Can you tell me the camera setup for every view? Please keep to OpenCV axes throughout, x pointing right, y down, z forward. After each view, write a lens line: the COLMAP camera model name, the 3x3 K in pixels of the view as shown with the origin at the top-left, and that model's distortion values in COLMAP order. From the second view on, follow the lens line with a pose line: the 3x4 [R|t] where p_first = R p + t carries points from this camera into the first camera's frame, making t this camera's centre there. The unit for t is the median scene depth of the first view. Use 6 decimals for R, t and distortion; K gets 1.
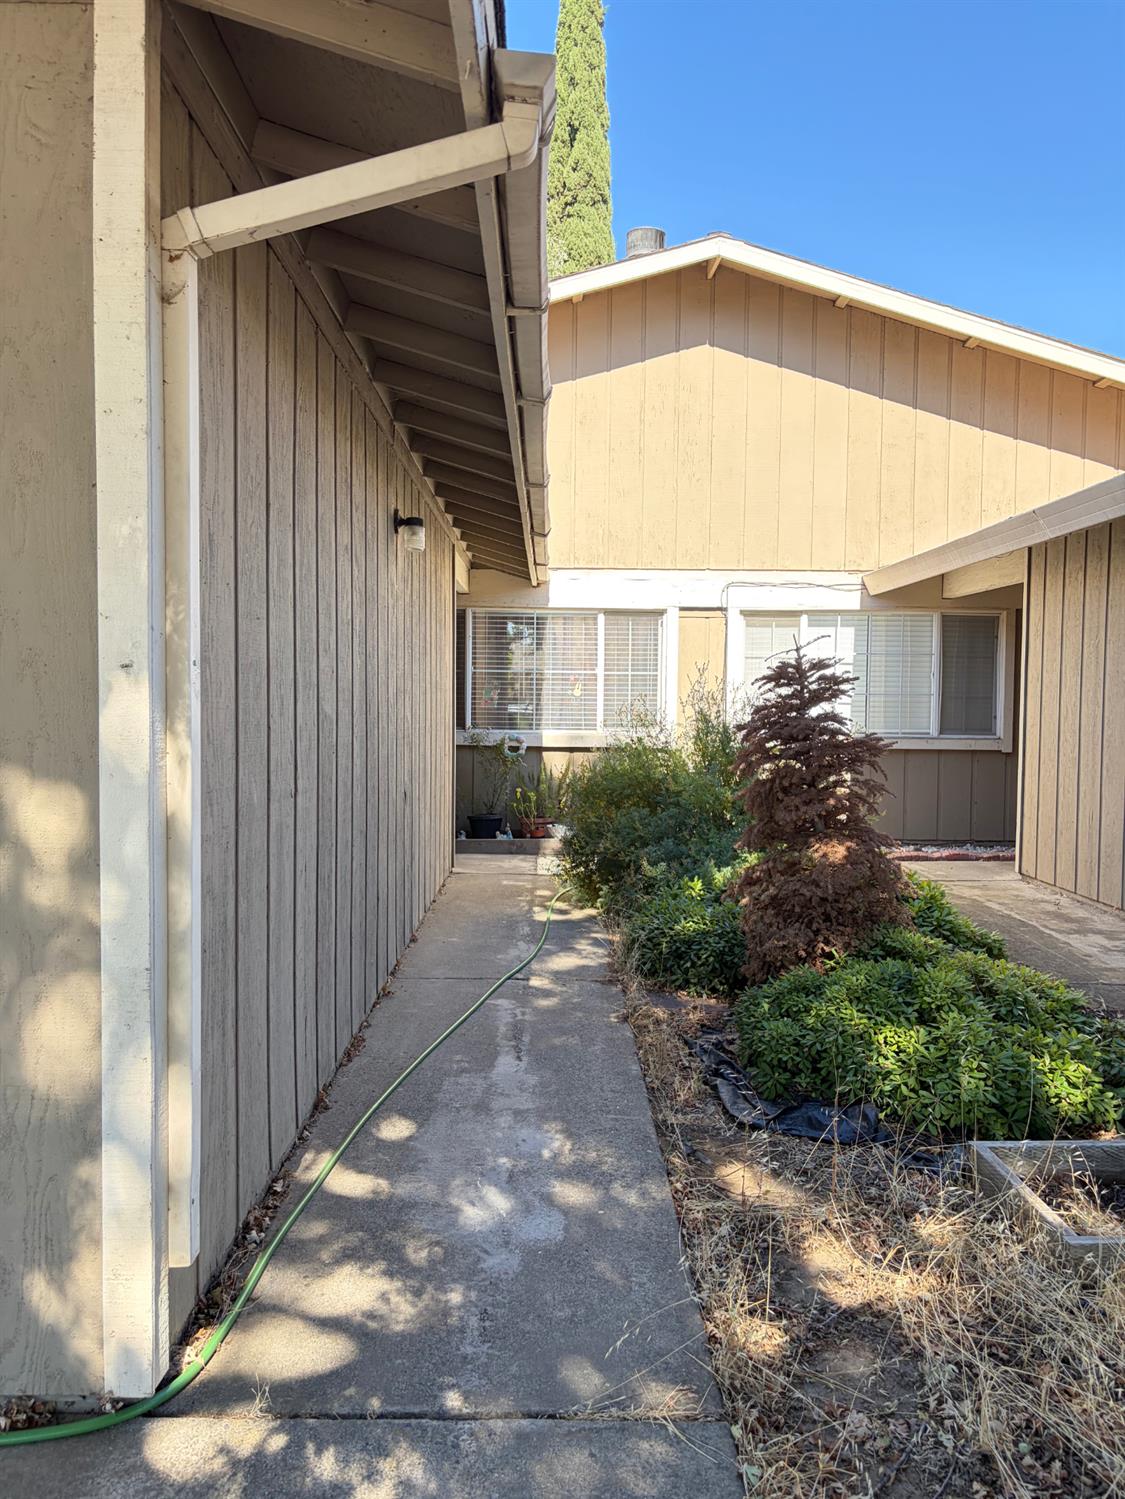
lens RADIAL K [[1133.7, 0, 562.5], [0, 1133.7, 749.5], [0, 0, 1]] dist [0.095355, -0.094621]
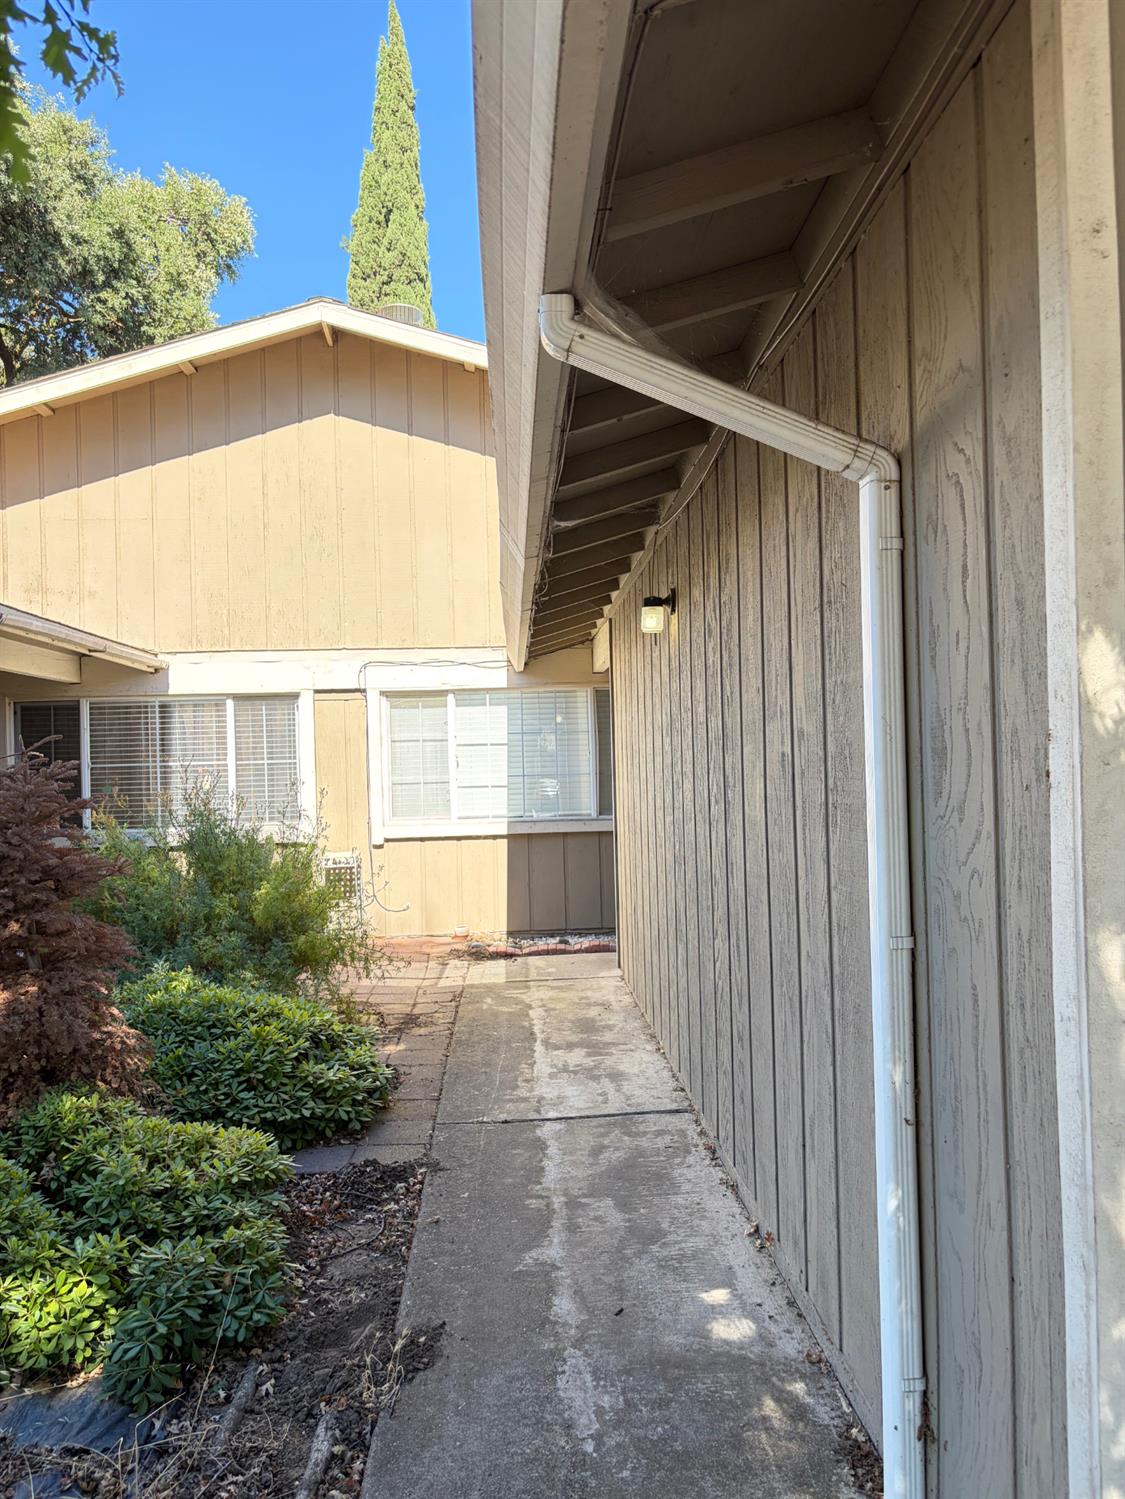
lens RADIAL K [[1131.8, 0, 561.0], [0, 1131.8, 767.0], [0, 0, 1]] dist [0.053015, -0.023464]
pose [[0.998825, -0.034987, 0.033525, 0.271132], [0.036484, 0.998315, -0.045129, -0.012554], [-0.031890, 0.046299, 0.998418, 0.066462]]
